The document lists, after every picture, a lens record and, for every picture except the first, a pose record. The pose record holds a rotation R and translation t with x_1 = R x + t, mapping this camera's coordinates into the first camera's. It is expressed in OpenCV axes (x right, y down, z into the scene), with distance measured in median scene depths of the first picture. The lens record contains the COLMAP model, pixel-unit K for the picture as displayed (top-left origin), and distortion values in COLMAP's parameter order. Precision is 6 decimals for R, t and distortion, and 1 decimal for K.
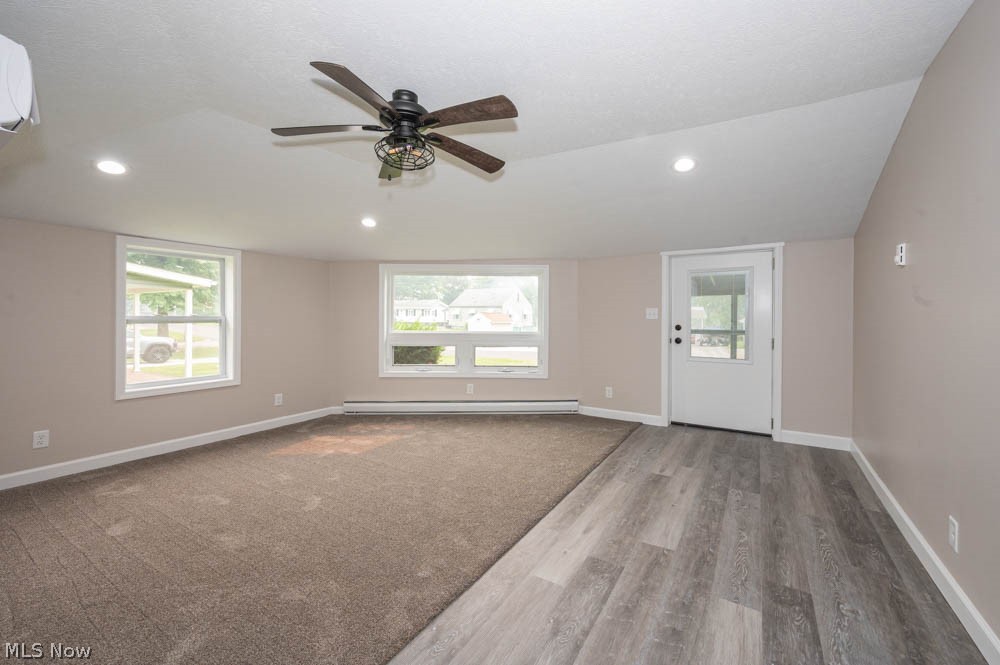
lens RADIAL K [[402.2, 0, 503.8], [0, 402.2, 318.4], [0, 0, 1]] dist [-0.002503, -0.000227]
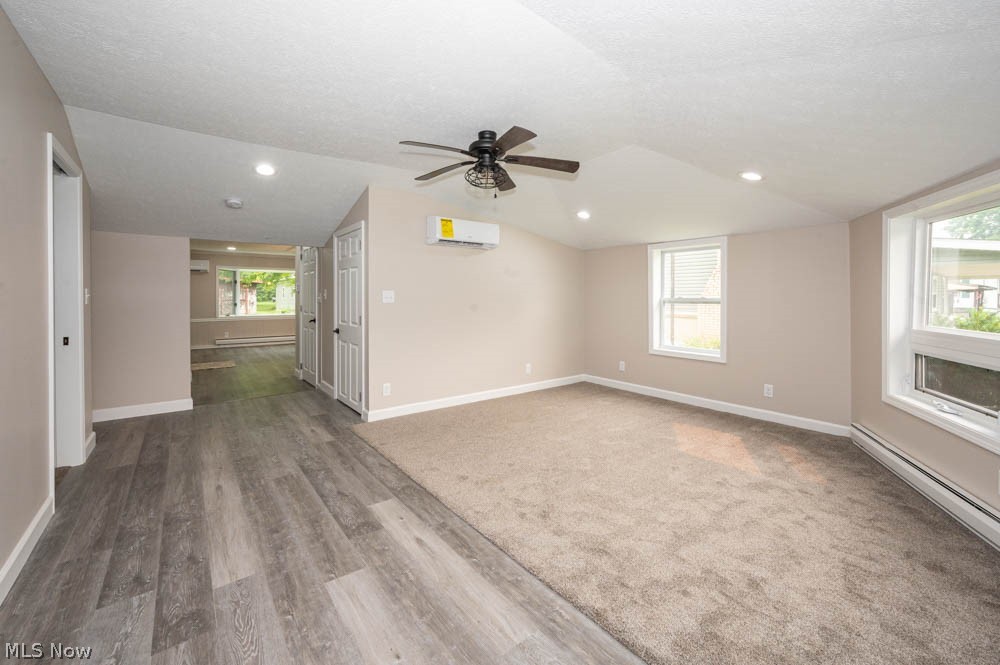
lens RADIAL K [[402.2, 0, 502.5], [0, 402.2, 301.6], [0, 0, 1]] dist [-0.002503, -0.000227]
pose [[-0.329539, 0.009973, -0.944089, 0.569286], [-0.005583, 0.999906, 0.012511, -0.007105], [0.944125, 0.009394, -0.329453, 0.849864]]
